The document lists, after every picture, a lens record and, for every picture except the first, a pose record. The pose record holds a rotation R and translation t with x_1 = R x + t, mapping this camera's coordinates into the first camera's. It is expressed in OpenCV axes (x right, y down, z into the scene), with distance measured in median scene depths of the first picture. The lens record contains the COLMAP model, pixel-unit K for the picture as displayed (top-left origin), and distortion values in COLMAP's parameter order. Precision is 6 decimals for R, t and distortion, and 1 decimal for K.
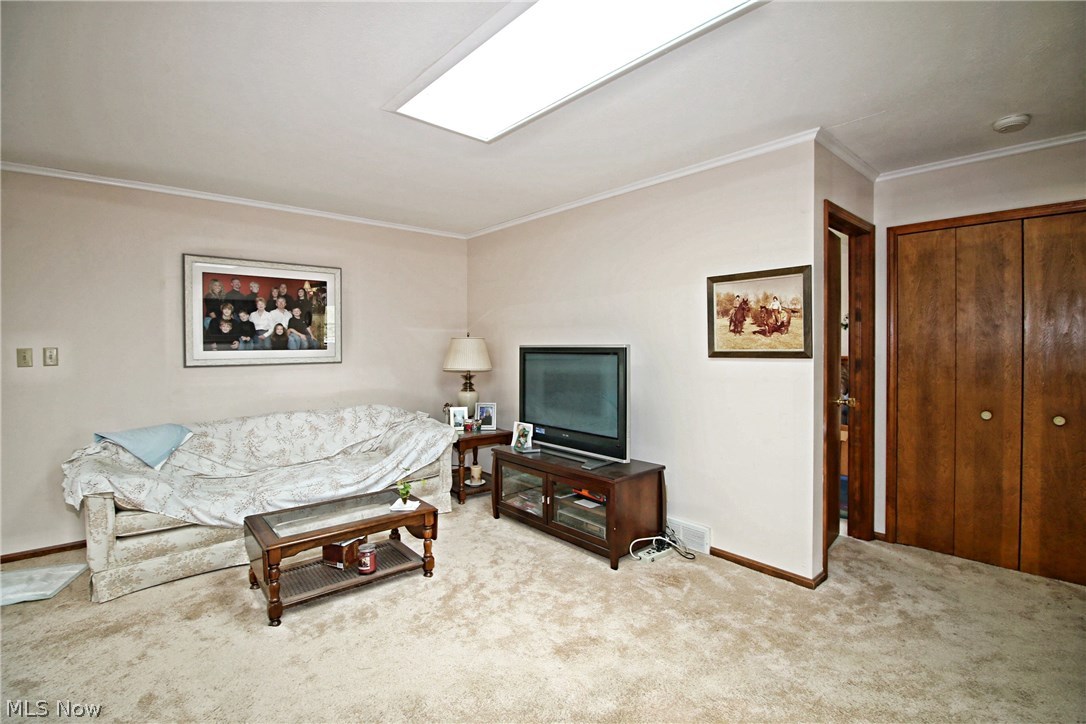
lens RADIAL K [[512.5, 0, 541.1], [0, 512.5, 355.6], [0, 0, 1]] dist [-0.017142, -0.000380]
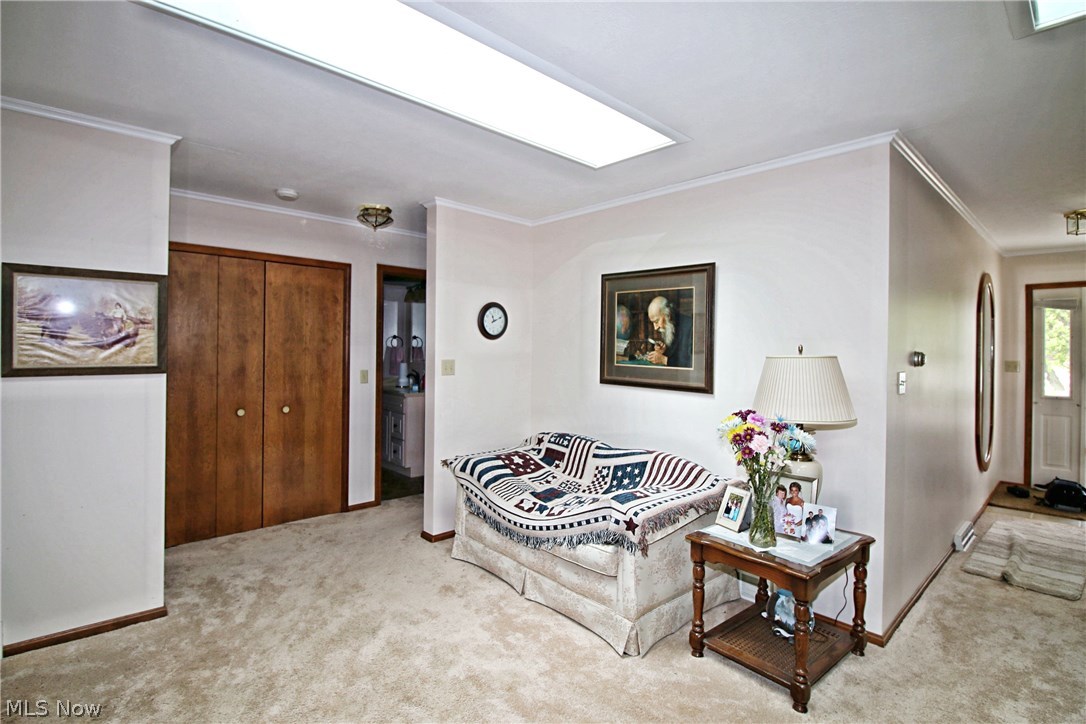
lens RADIAL K [[520.7, 0, 540.9], [0, 520.7, 355.9], [0, 0, 1]] dist [-0.000067, -0.000288]
pose [[-0.018323, -0.008536, 0.999796, -0.425960], [0.006856, 0.999939, 0.008663, -0.028430], [-0.999809, 0.007013, -0.018264, 0.296200]]
